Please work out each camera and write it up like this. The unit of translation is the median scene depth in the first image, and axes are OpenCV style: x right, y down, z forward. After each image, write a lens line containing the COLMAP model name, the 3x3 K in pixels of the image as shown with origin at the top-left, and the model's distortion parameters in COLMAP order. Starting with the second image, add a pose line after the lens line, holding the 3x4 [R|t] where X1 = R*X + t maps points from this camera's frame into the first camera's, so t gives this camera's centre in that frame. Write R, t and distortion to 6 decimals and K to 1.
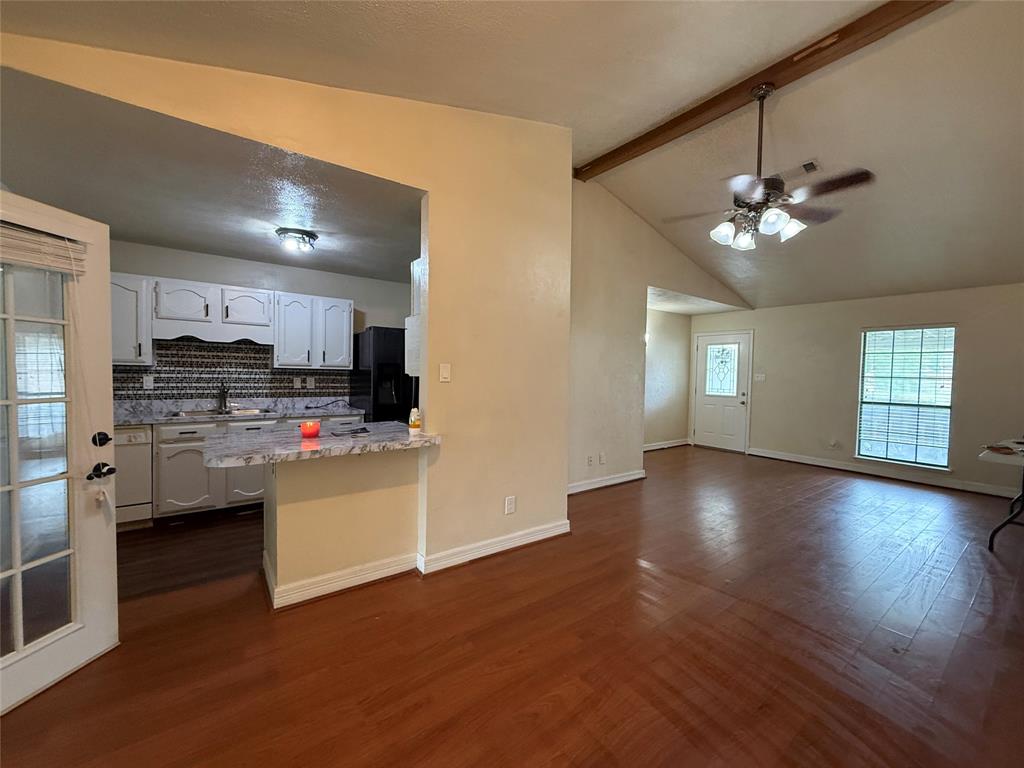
lens RADIAL K [[408.4, 0, 512.0], [0, 408.4, 384.0], [0, 0, 1]] dist [0.001621, 0.000264]
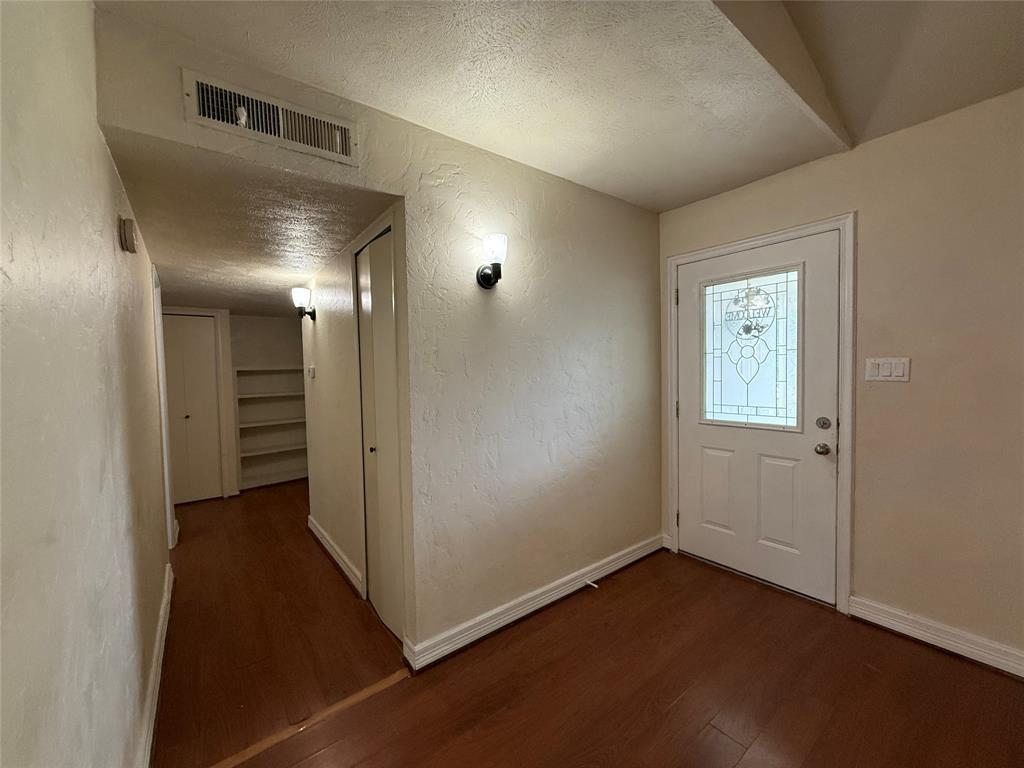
lens RADIAL K [[408.4, 0, 512.0], [0, 408.4, 384.0], [0, 0, 1]] dist [0.001621, 0.000264]
pose [[0.998952, -0.038869, 0.024183, 0.301396], [0.038740, 0.999232, 0.005814, -0.016131], [-0.024390, -0.004872, 0.999691, 0.654165]]
